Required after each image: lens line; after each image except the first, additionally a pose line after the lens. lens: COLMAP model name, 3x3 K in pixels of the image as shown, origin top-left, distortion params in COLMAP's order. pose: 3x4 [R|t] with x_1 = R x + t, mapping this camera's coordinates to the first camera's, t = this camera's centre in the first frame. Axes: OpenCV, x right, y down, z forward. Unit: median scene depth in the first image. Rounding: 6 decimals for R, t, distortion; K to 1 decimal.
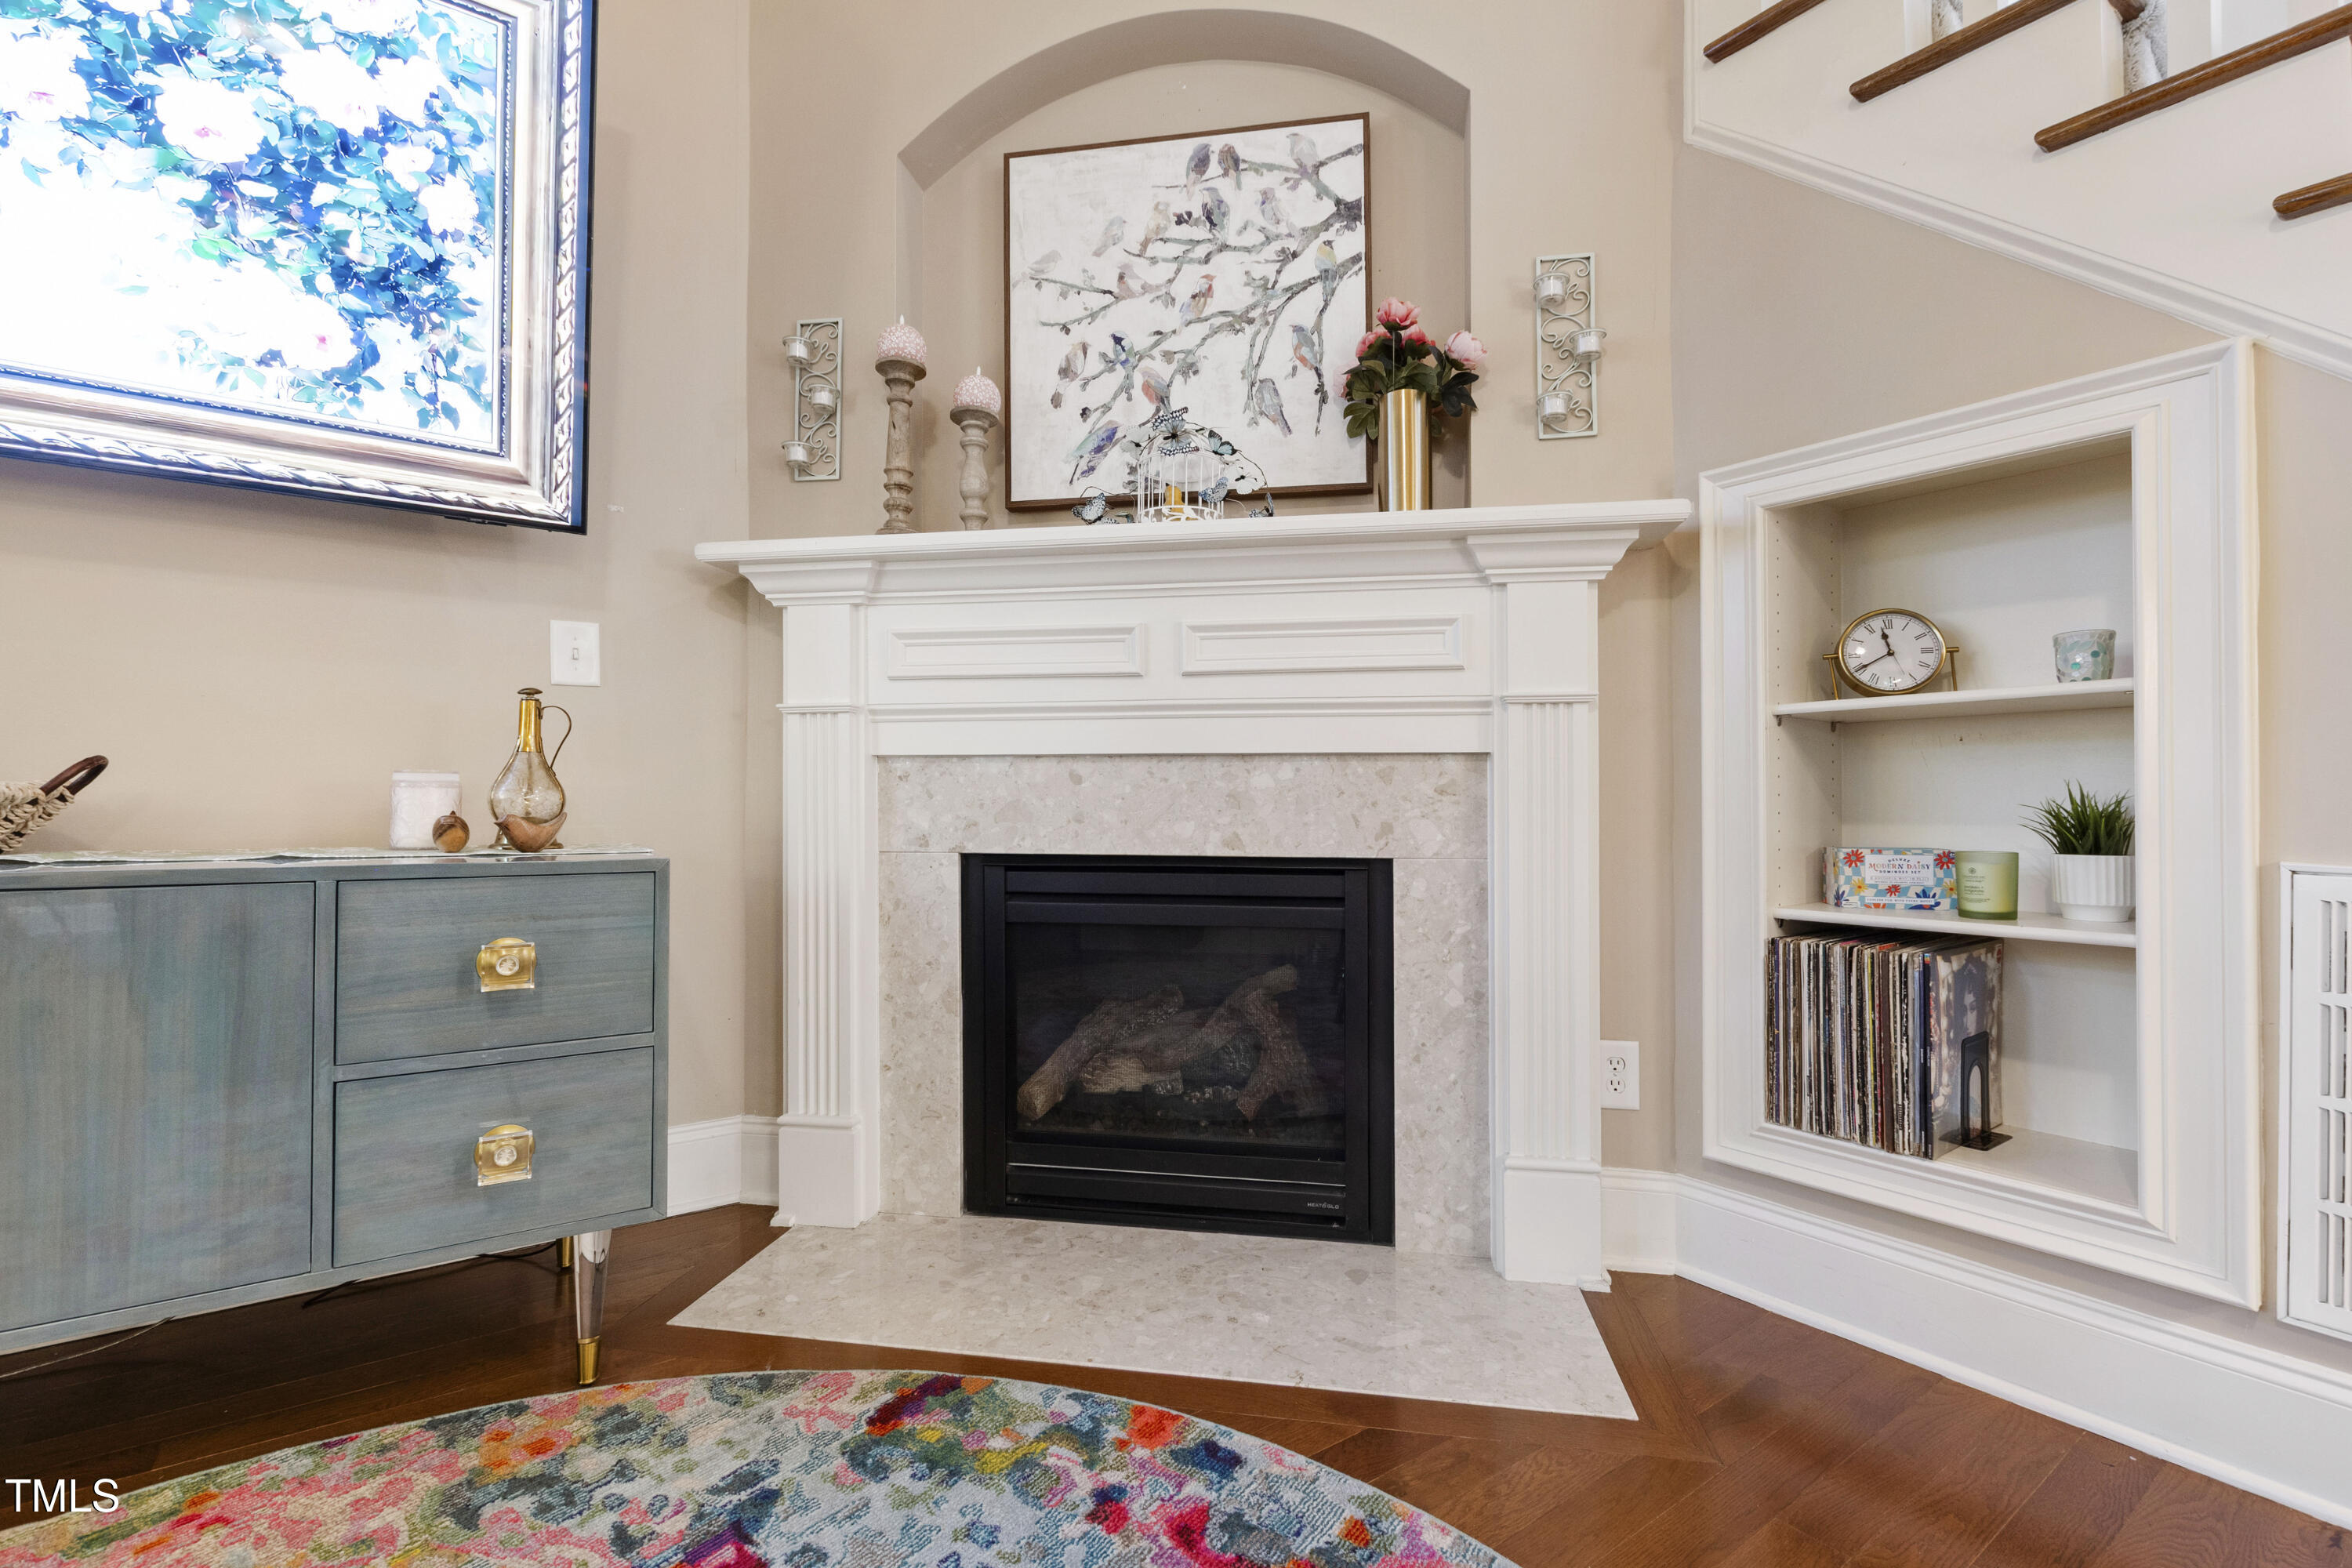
lens RADIAL K [[1030.3, 0, 1186.5], [0, 1030.3, 792.6], [0, 0, 1]] dist [0.010305, -0.004979]
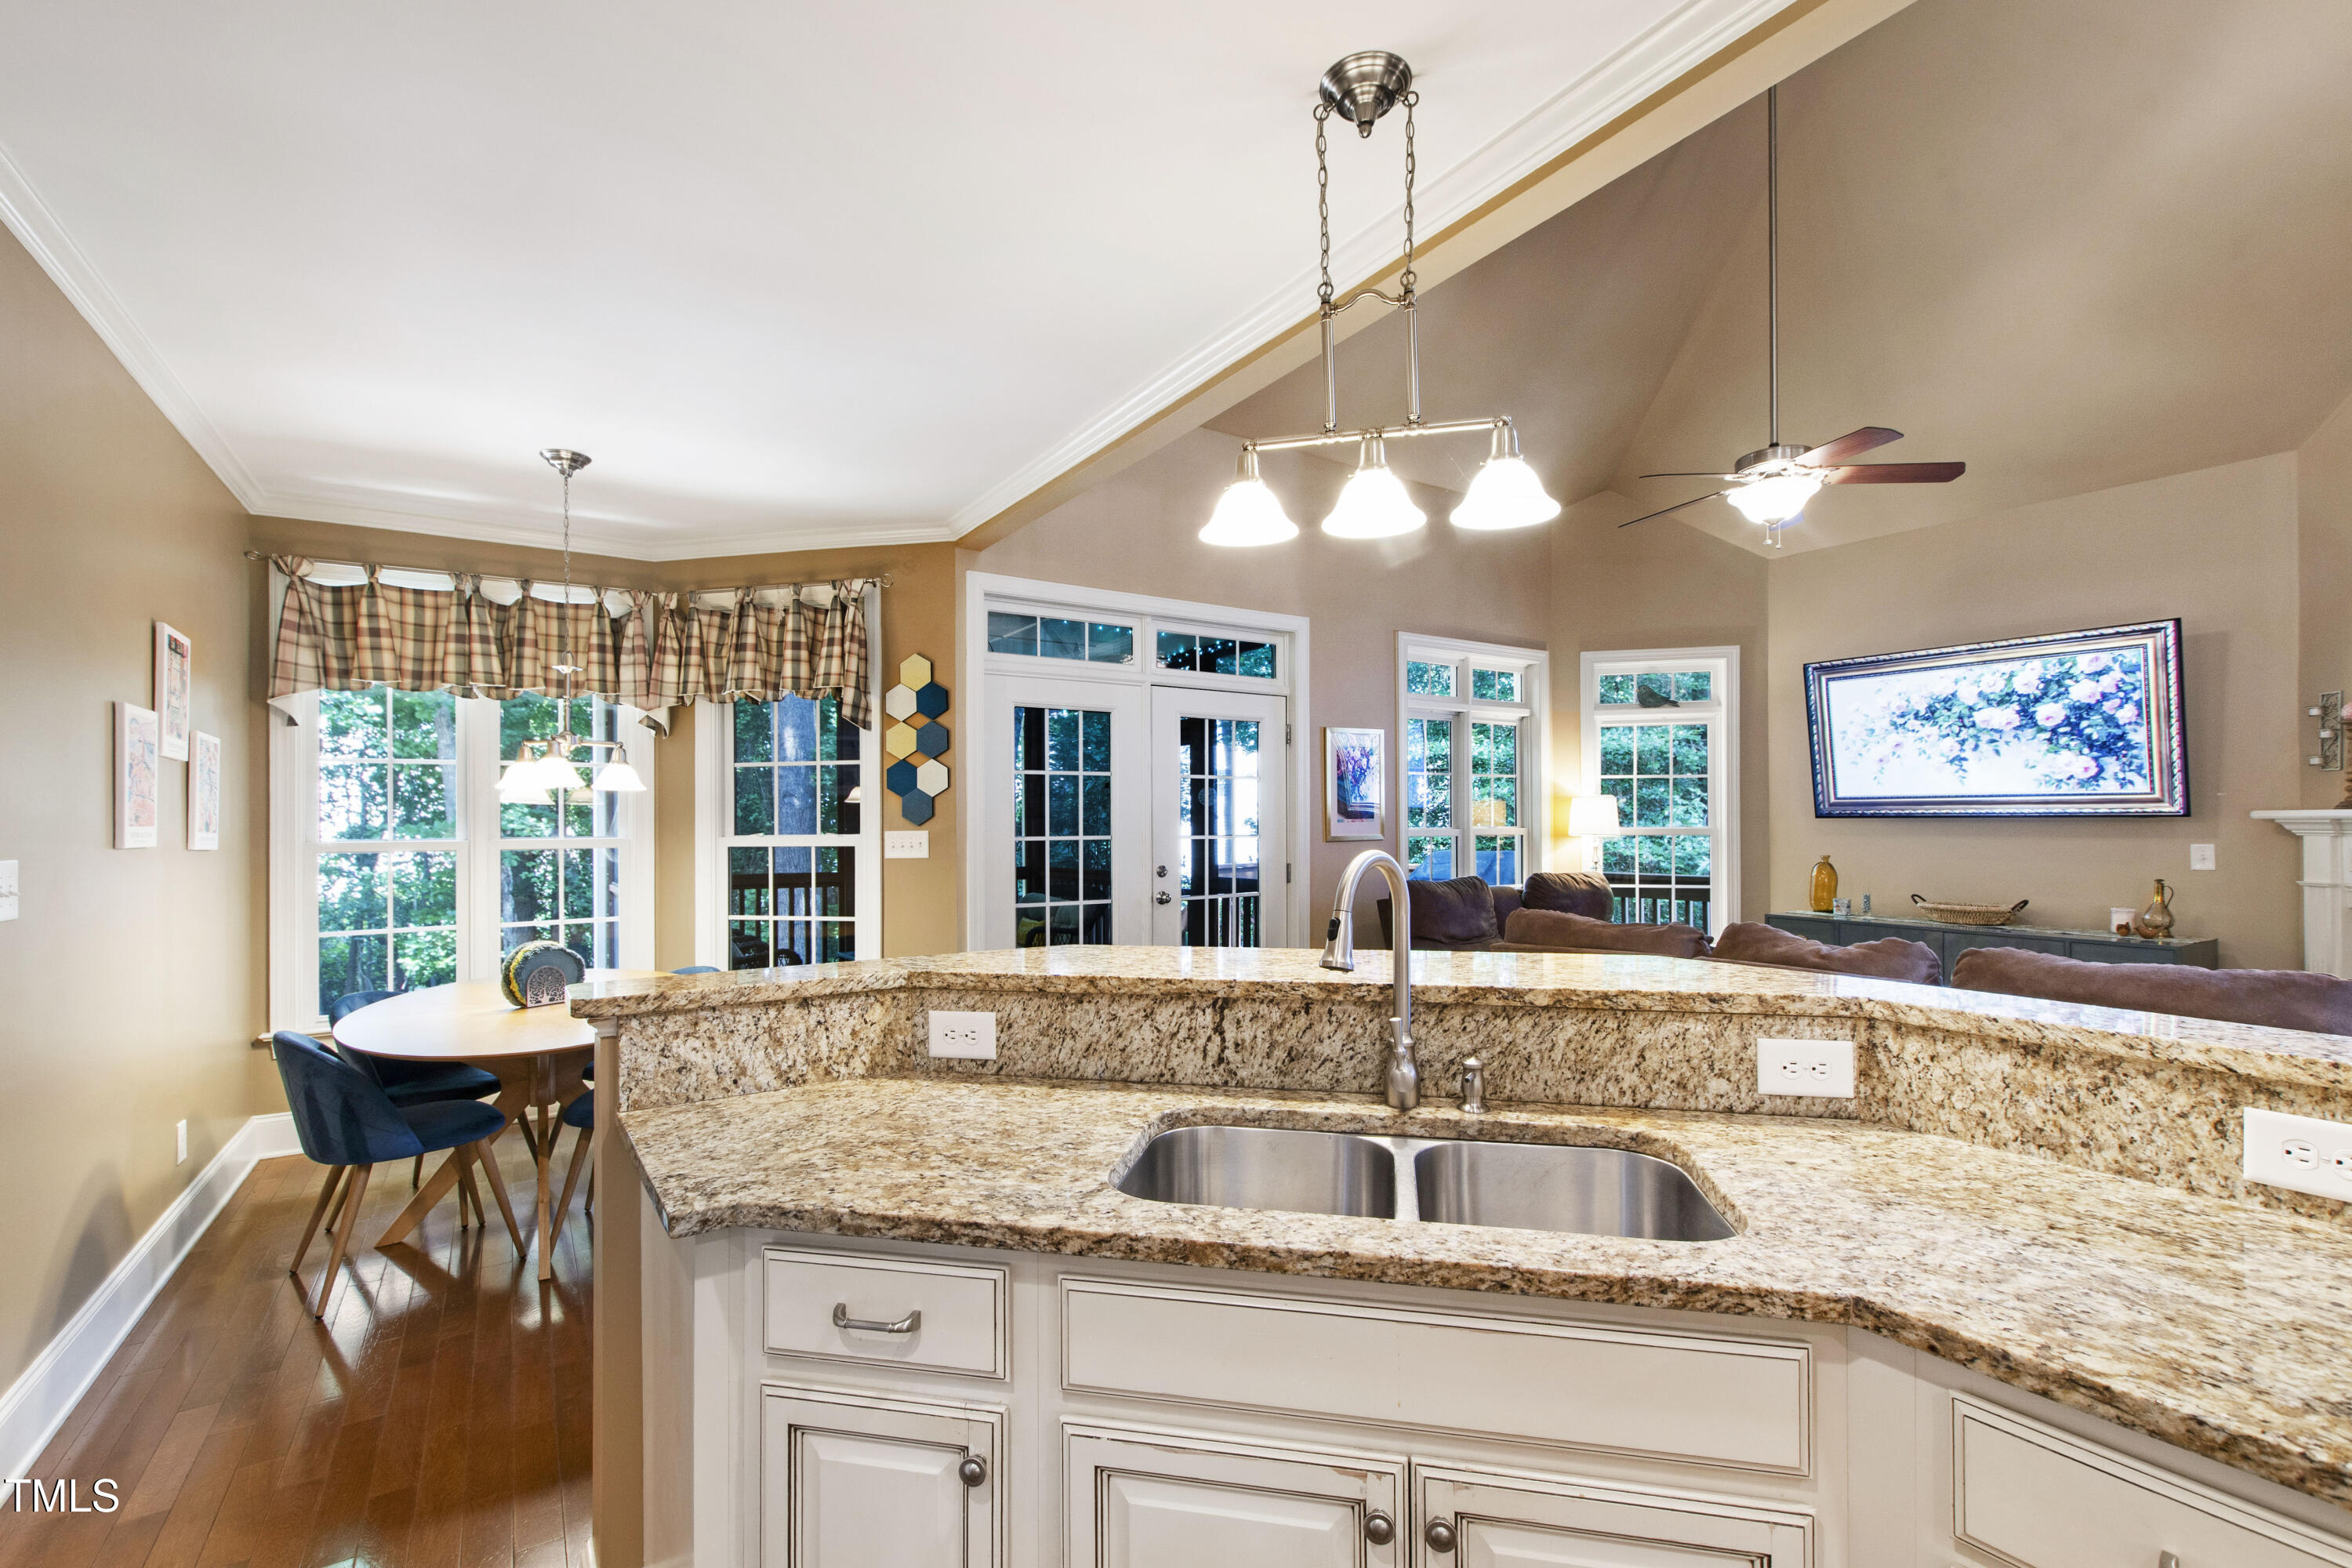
lens RADIAL K [[1030.3, 0, 1175.7], [0, 1030.3, 812.6], [0, 0, 1]] dist [0.010305, -0.004979]
pose [[-0.037069, -0.012582, -0.999234, 2.267861], [0.010930, 0.999856, -0.012996, -0.273101], [0.999253, -0.011403, -0.036926, -1.553726]]
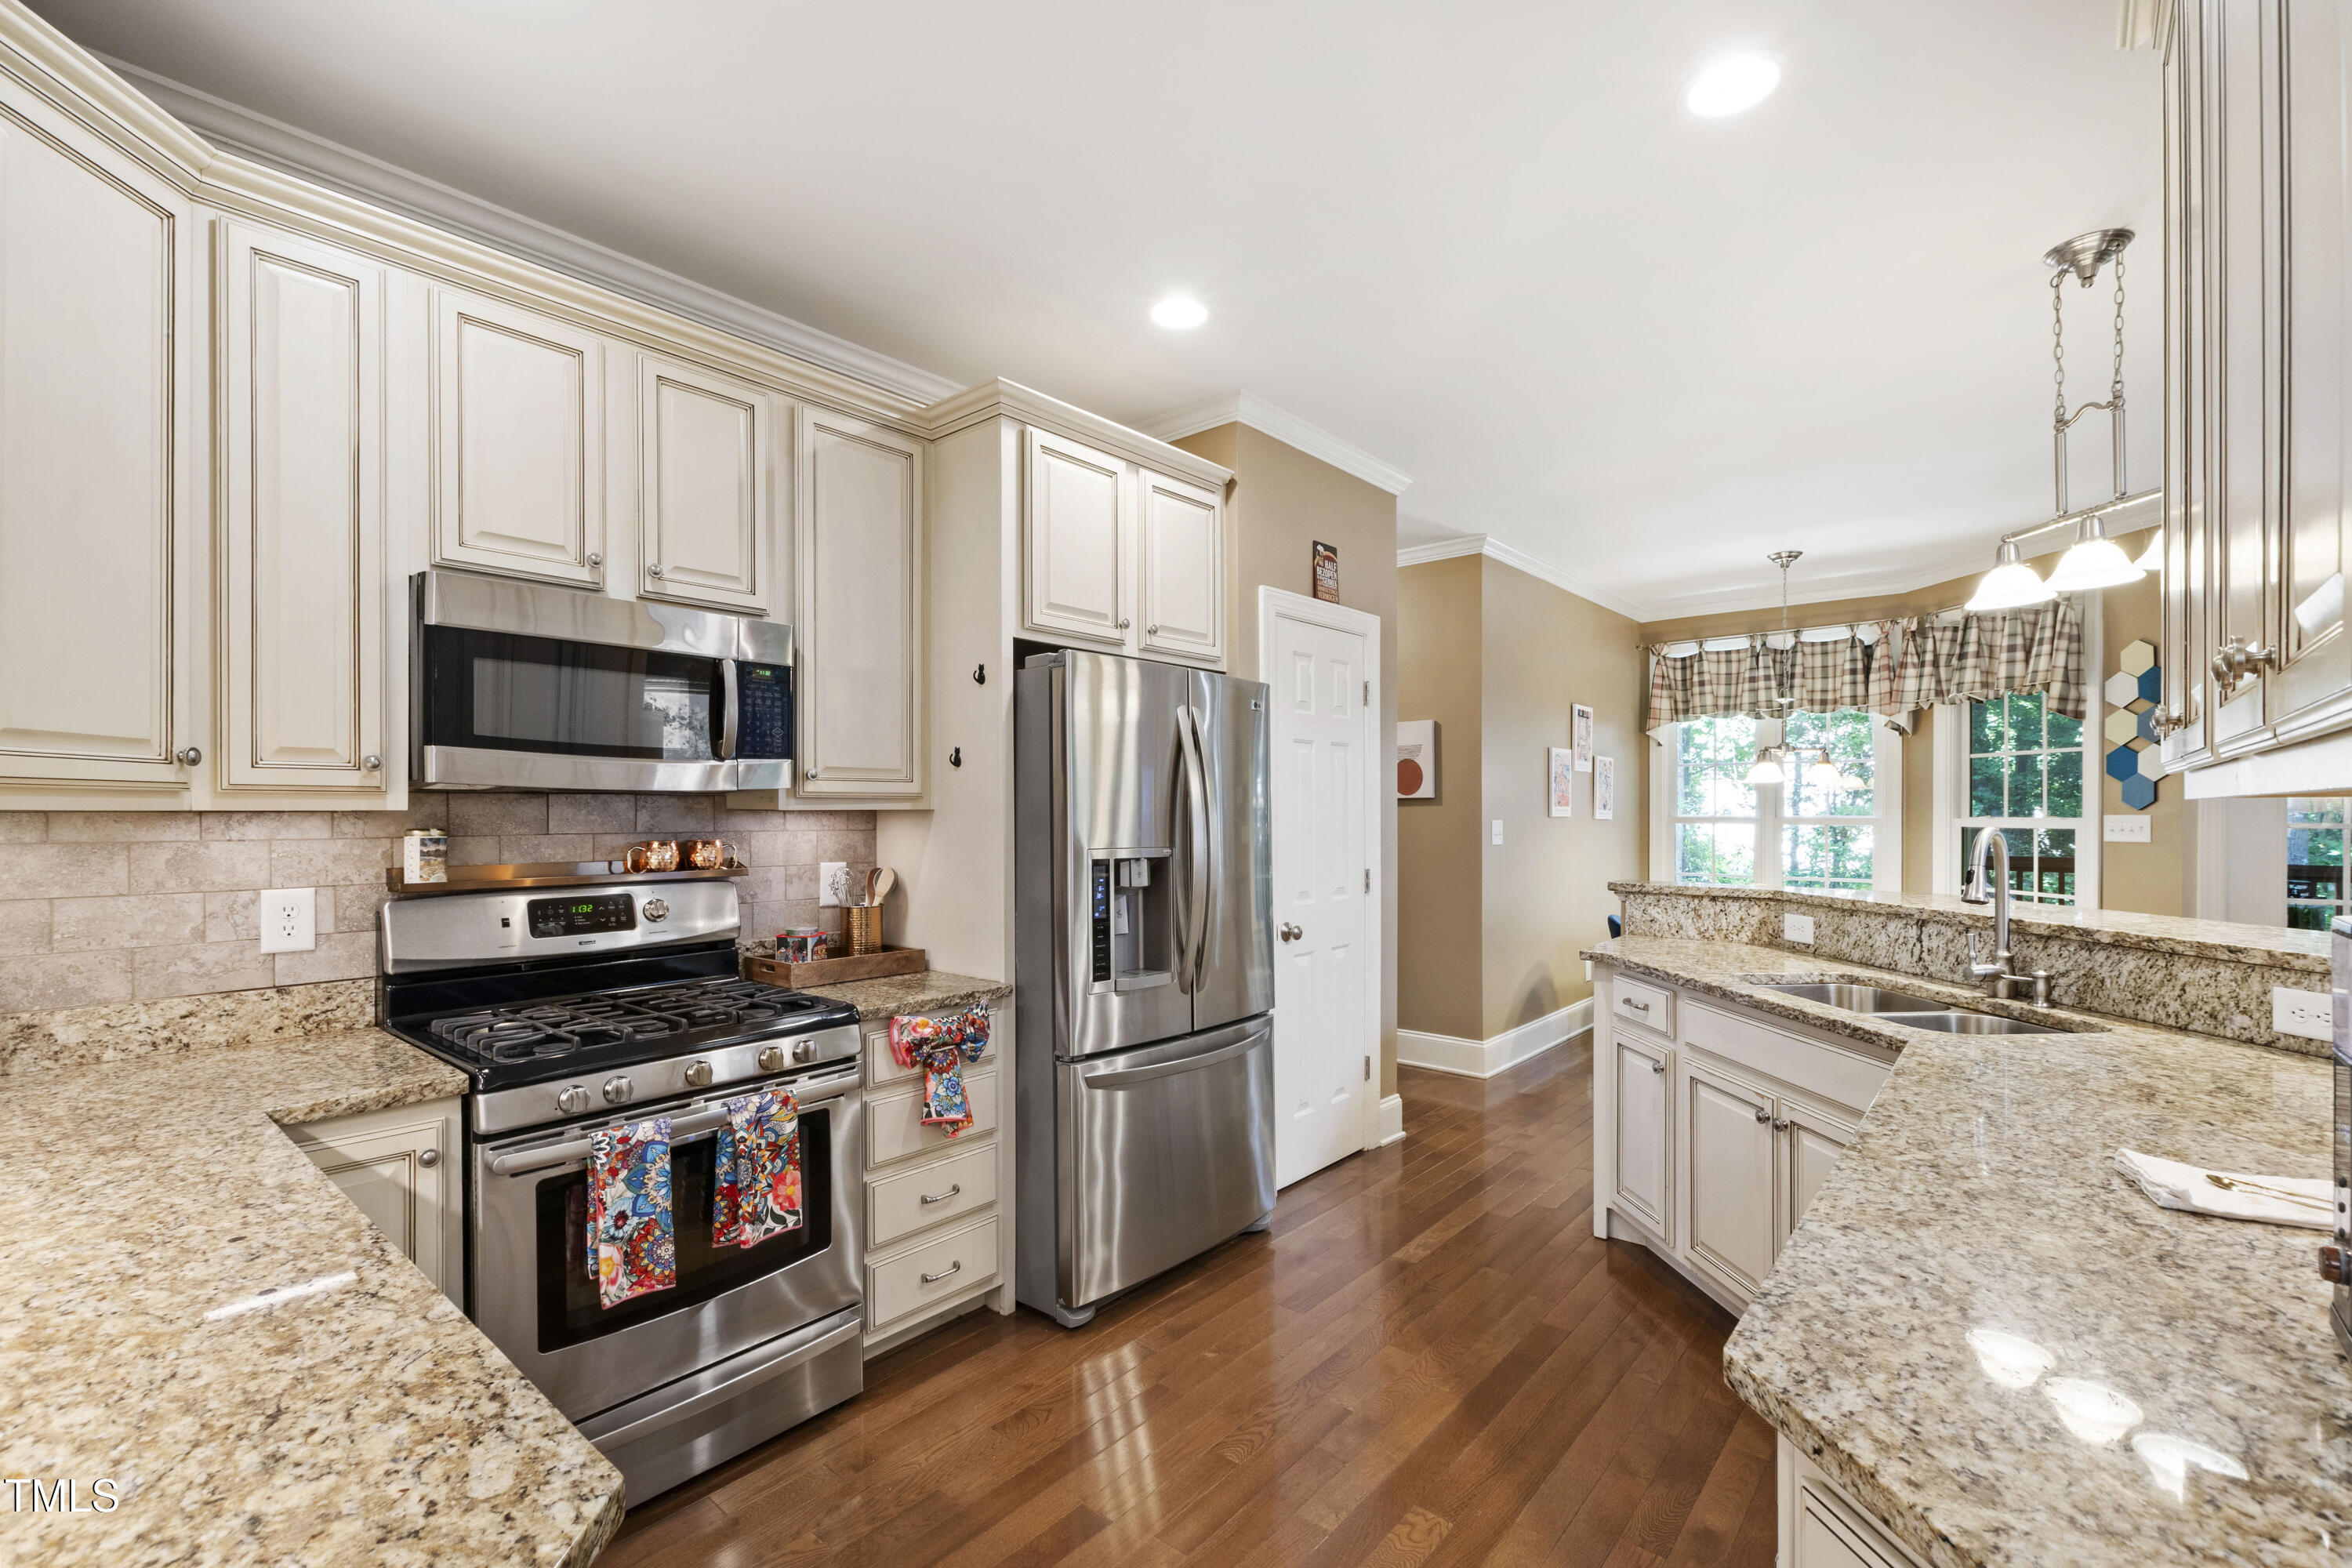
lens RADIAL K [[1030.3, 0, 1164.4], [0, 1030.3, 812.7], [0, 0, 1]] dist [0.010305, -0.004979]
pose [[-0.968547, -0.002928, -0.248812, 2.769672], [-0.002919, 0.999996, -0.000404, -0.265745], [0.248812, 0.000335, -0.968552, -0.327775]]
